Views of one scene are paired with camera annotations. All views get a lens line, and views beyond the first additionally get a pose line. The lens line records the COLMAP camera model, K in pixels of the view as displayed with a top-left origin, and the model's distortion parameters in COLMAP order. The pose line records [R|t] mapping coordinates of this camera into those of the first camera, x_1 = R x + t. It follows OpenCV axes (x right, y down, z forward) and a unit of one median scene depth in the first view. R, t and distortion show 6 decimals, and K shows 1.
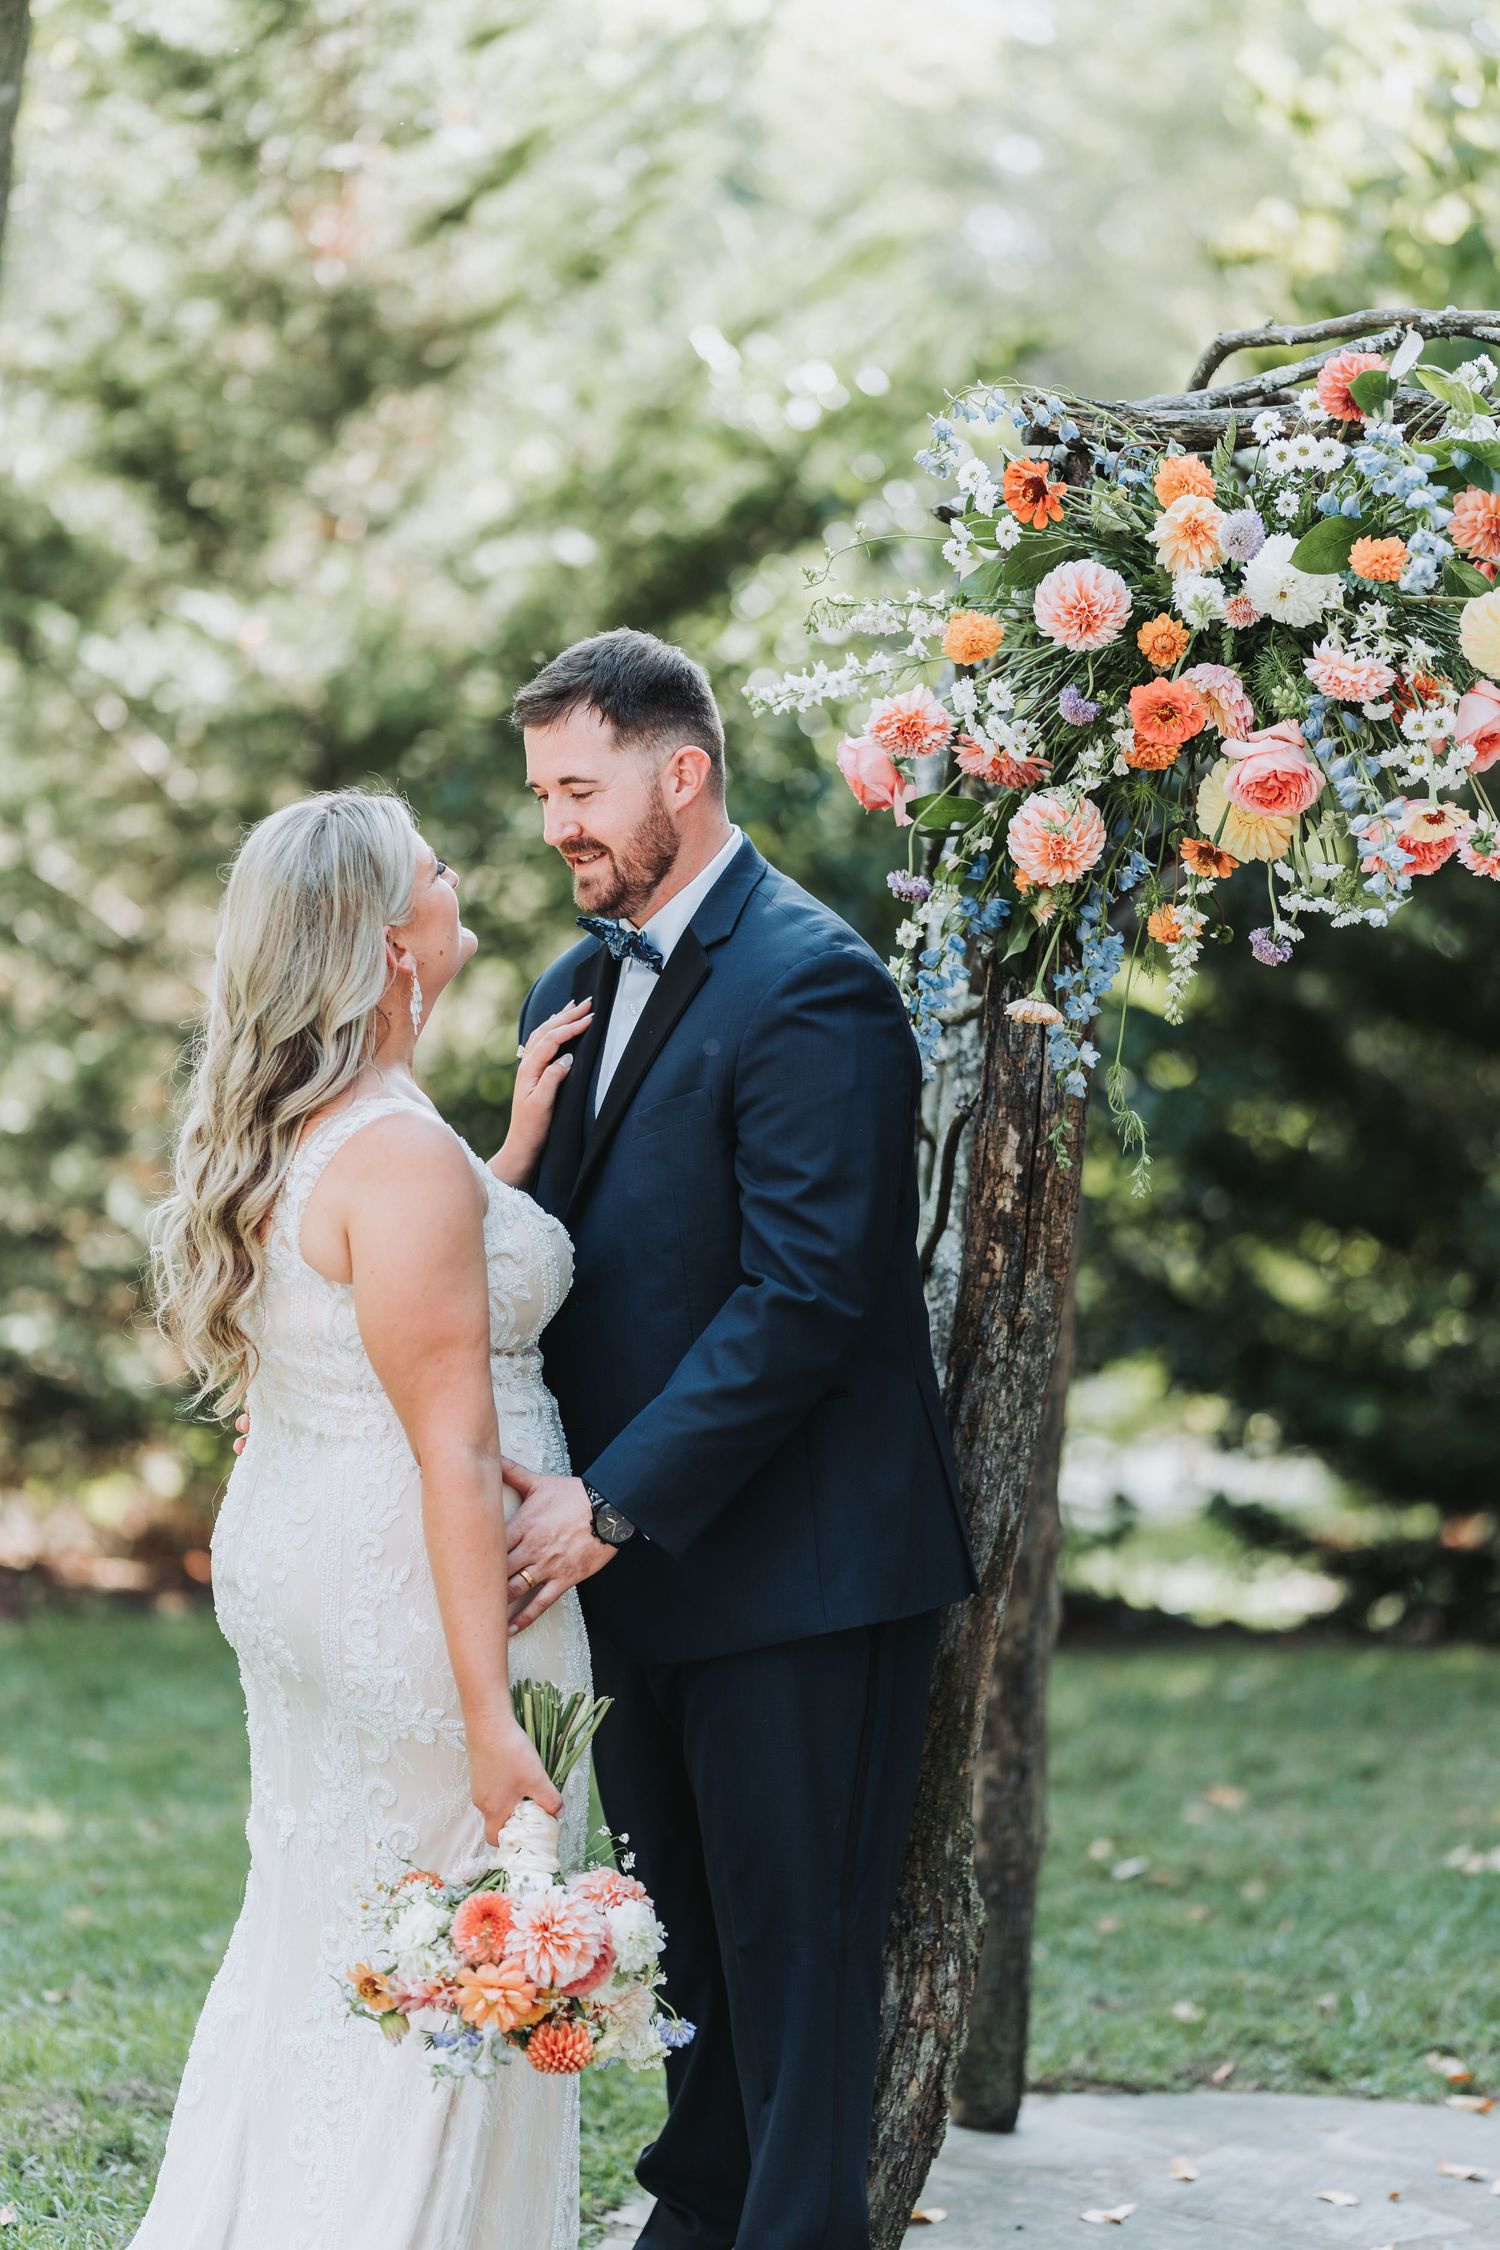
lens RADIAL K [[5487.5, 0, 750.0], [0, 5487.5, 1125.0], [0, 0, 1]] dist [-0.117390, 1.729989]
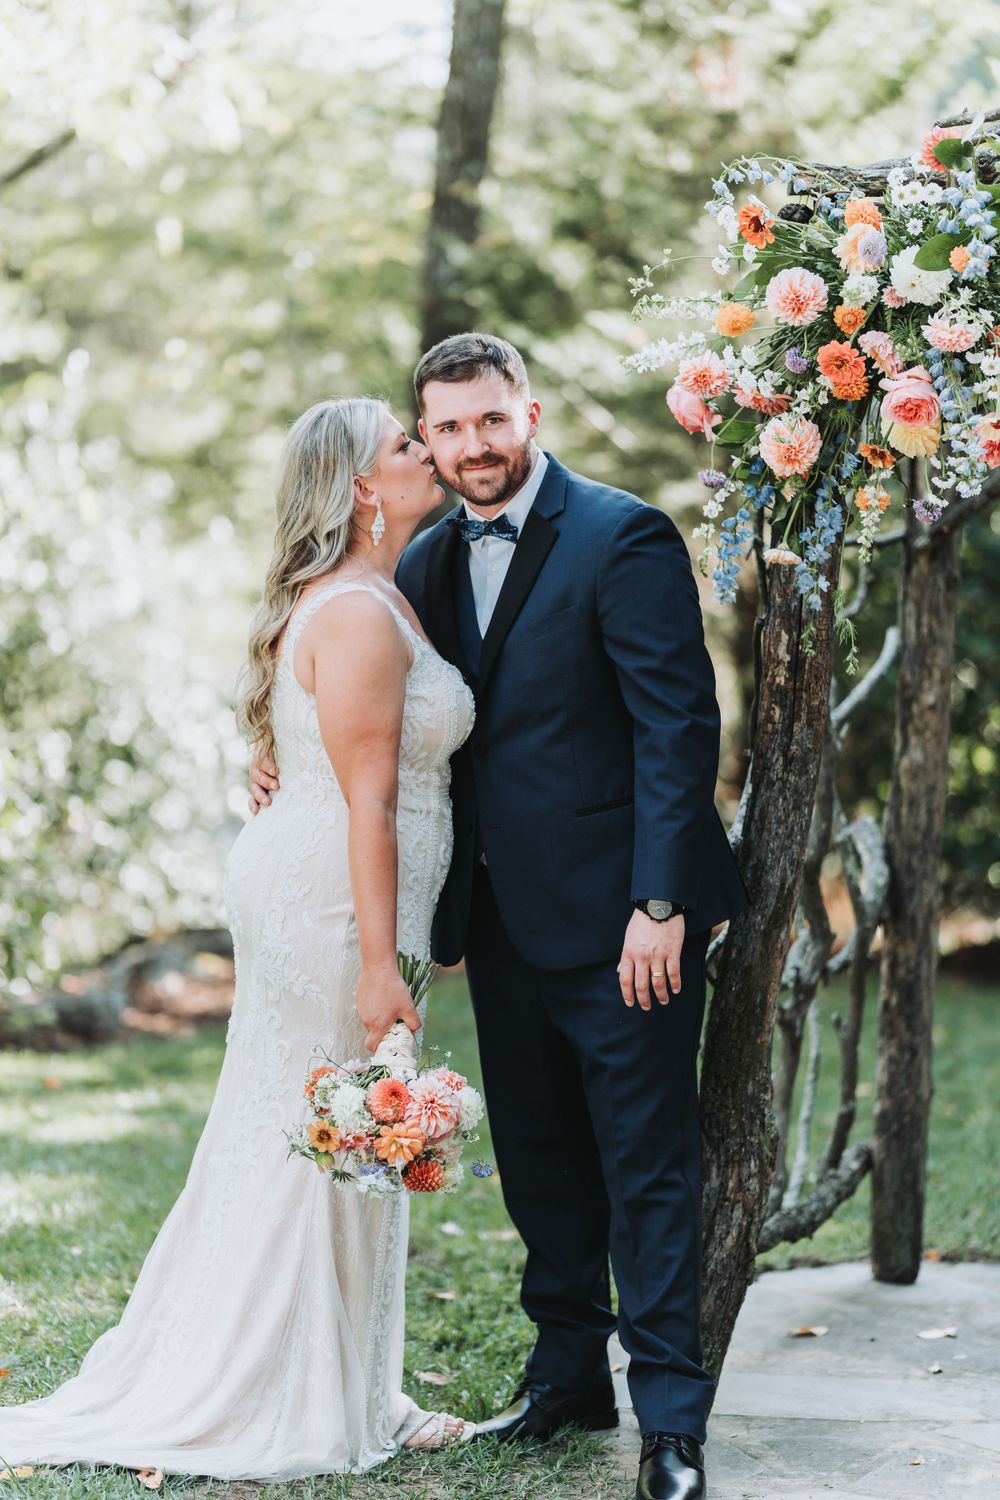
lens RADIAL K [[3658.3, 0, 500.0], [0, 3658.3, 750.0], [0, 0, 1]] dist [-0.117390, 1.729989]
pose [[0.979065, -0.009376, -0.203329, 0.183492], [0.013723, 0.999706, 0.019979, 0.012625], [0.203082, -0.022351, 0.978907, -0.042991]]
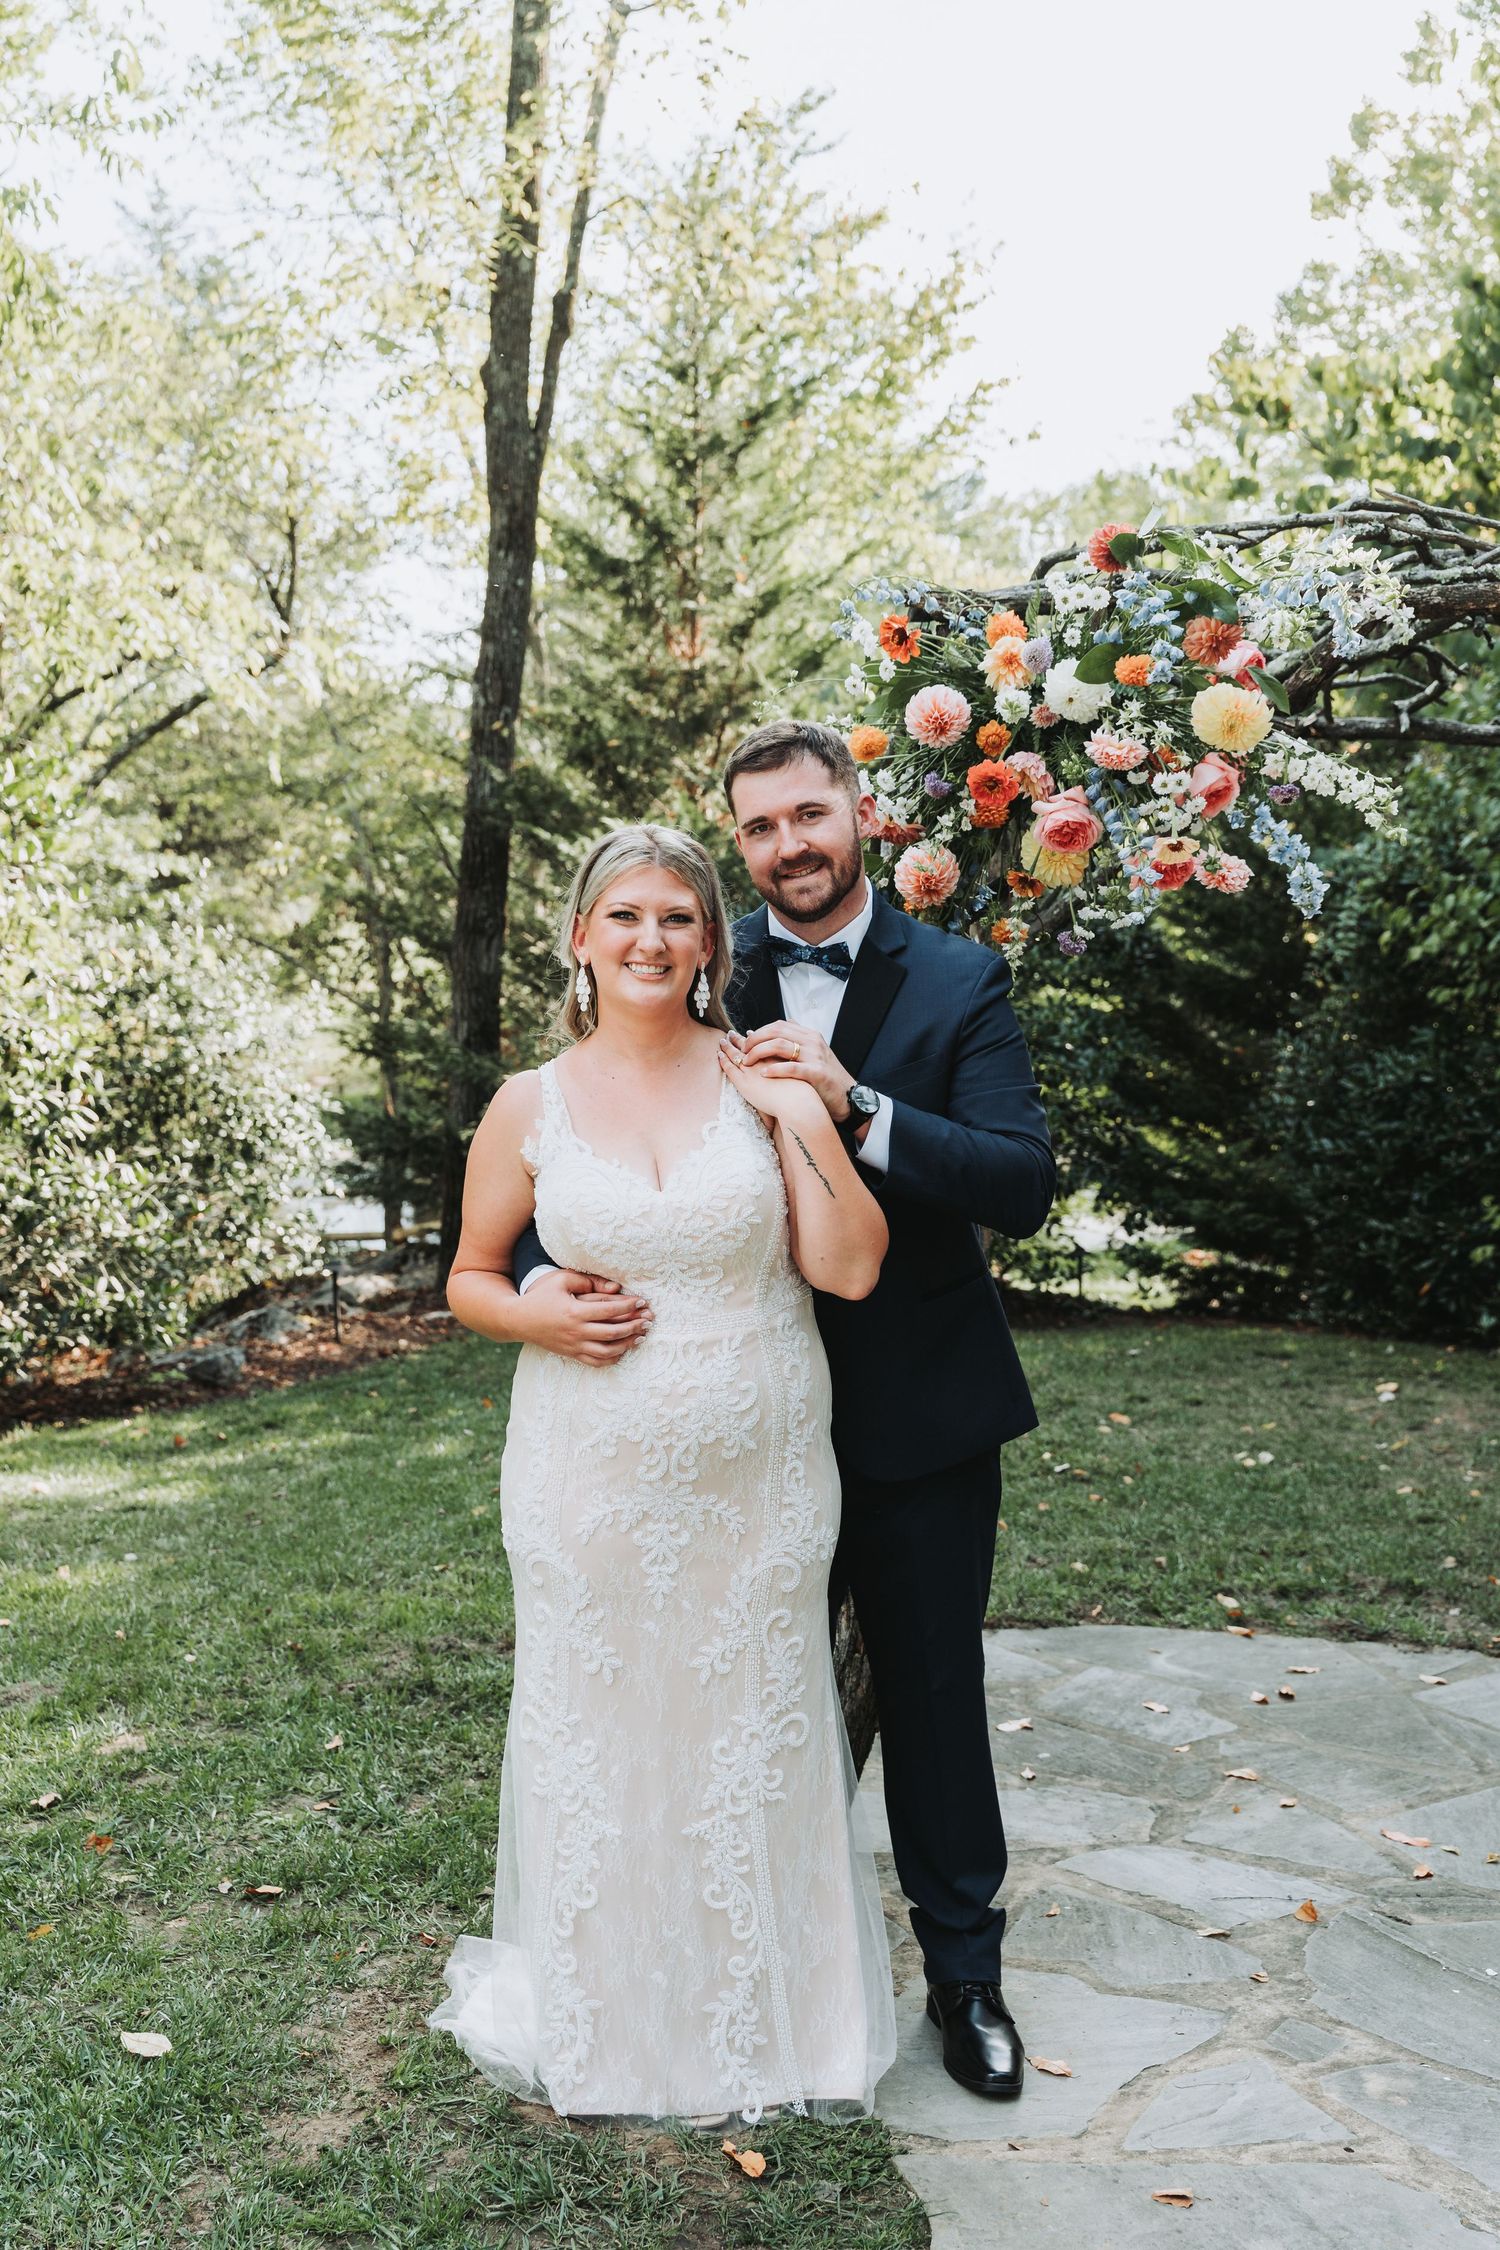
lens RADIAL K [[2283.1, 0, 750.0], [0, 2283.1, 1125.0], [0, 0, 1]] dist [-0.000628, -0.005450]
pose [[0.995500, -0.021125, -0.092382, 0.063001], [0.023195, 0.999502, 0.021389, 0.001452], [0.091884, -0.023435, 0.995494, 0.365510]]
